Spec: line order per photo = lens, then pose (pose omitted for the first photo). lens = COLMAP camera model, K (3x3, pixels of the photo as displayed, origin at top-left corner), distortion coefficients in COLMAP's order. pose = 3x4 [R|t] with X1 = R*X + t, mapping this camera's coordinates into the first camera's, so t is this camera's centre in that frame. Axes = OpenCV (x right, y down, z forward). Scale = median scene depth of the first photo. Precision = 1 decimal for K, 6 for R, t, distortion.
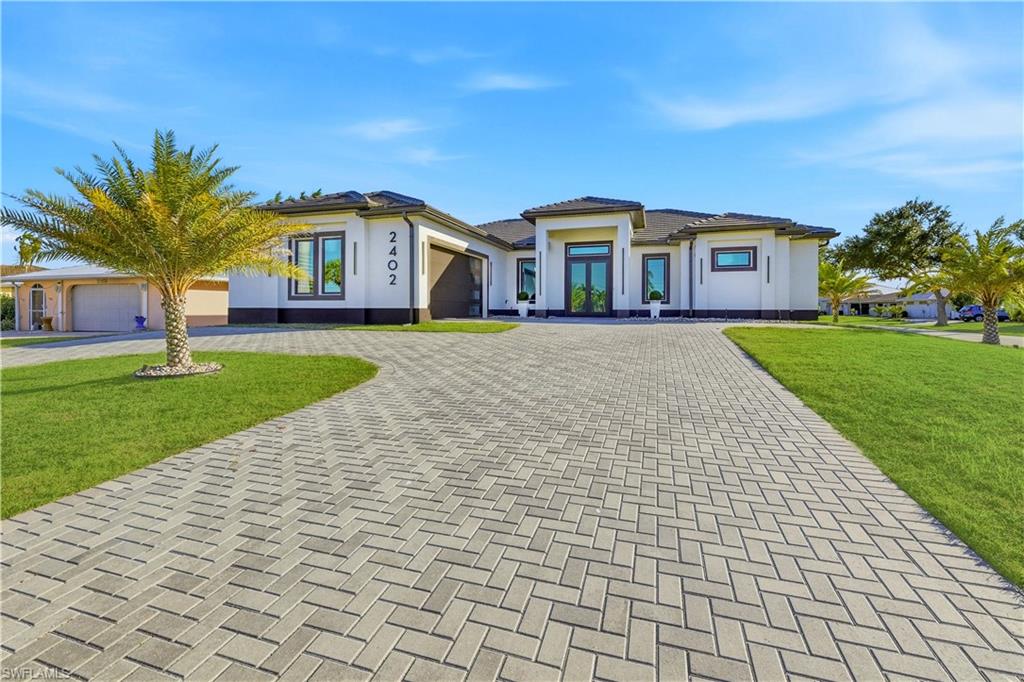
lens RADIAL K [[453.0, 0, 494.7], [0, 453.0, 310.7], [0, 0, 1]] dist [-0.027706, 0.000018]
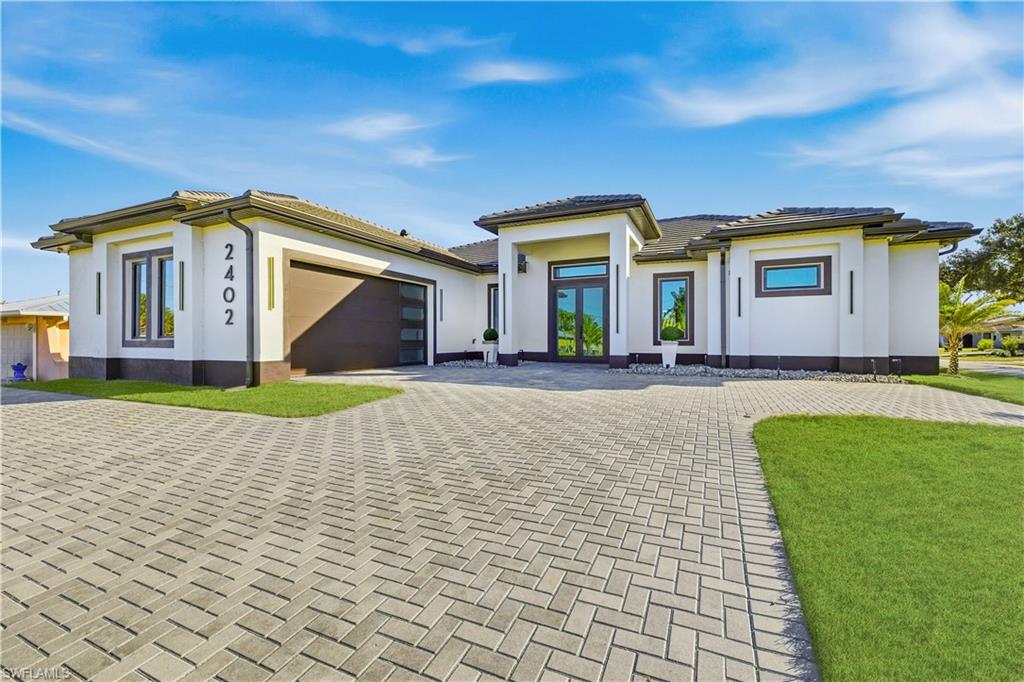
lens RADIAL K [[431.9, 0, 509.9], [0, 431.9, 334.9], [0, 0, 1]] dist [0.001318, 0.000044]
pose [[0.994335, -0.006314, -0.106107, 0.185461], [0.005325, 0.999940, -0.009602, -0.026774], [0.106161, 0.008983, 0.994308, 0.324932]]
